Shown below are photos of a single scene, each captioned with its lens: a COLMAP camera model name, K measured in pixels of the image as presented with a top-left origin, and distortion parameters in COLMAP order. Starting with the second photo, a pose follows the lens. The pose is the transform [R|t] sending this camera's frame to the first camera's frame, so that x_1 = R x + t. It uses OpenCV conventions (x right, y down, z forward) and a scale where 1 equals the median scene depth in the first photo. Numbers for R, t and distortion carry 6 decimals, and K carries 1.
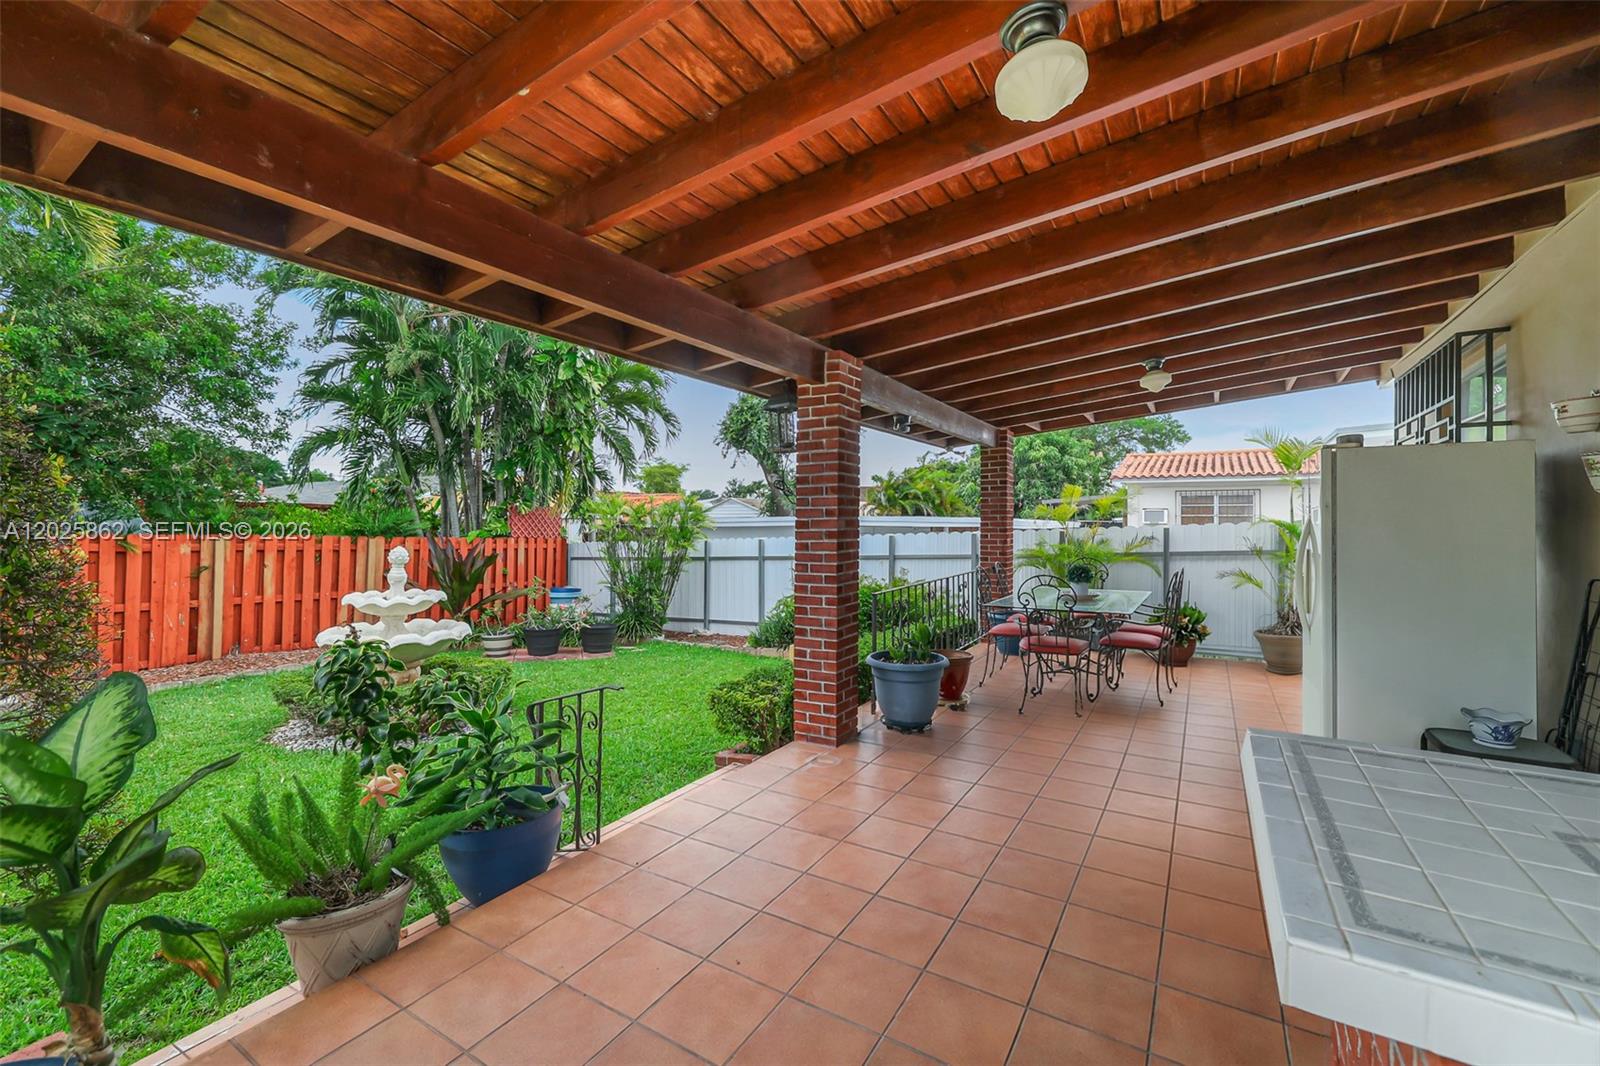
lens RADIAL K [[680.1, 0, 773.3], [0, 680.1, 515.6], [0, 0, 1]] dist [0.001131, 0.000558]
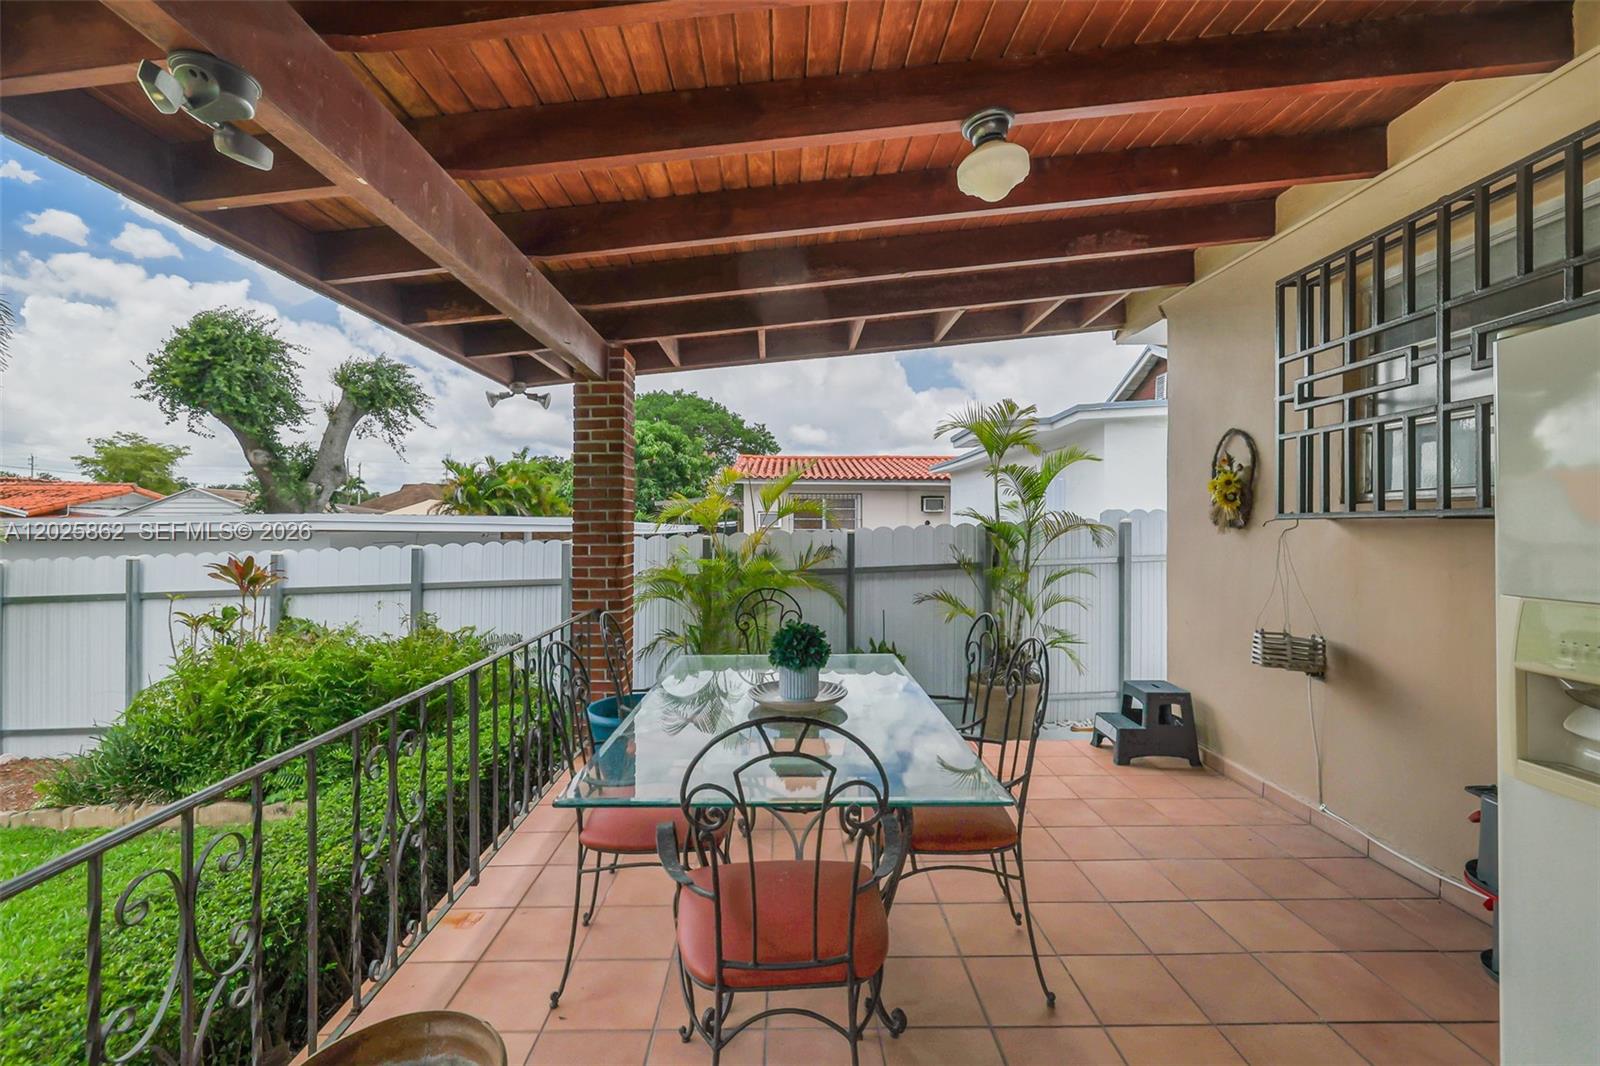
lens RADIAL K [[680.1, 0, 794.7], [0, 680.1, 526.8], [0, 0, 1]] dist [0.001131, 0.000558]
pose [[0.831362, -0.000412, 0.555730, 0.105060], [-0.005289, 0.999949, 0.008654, 0.004857], [-0.555705, -0.010134, 0.831318, 0.318497]]
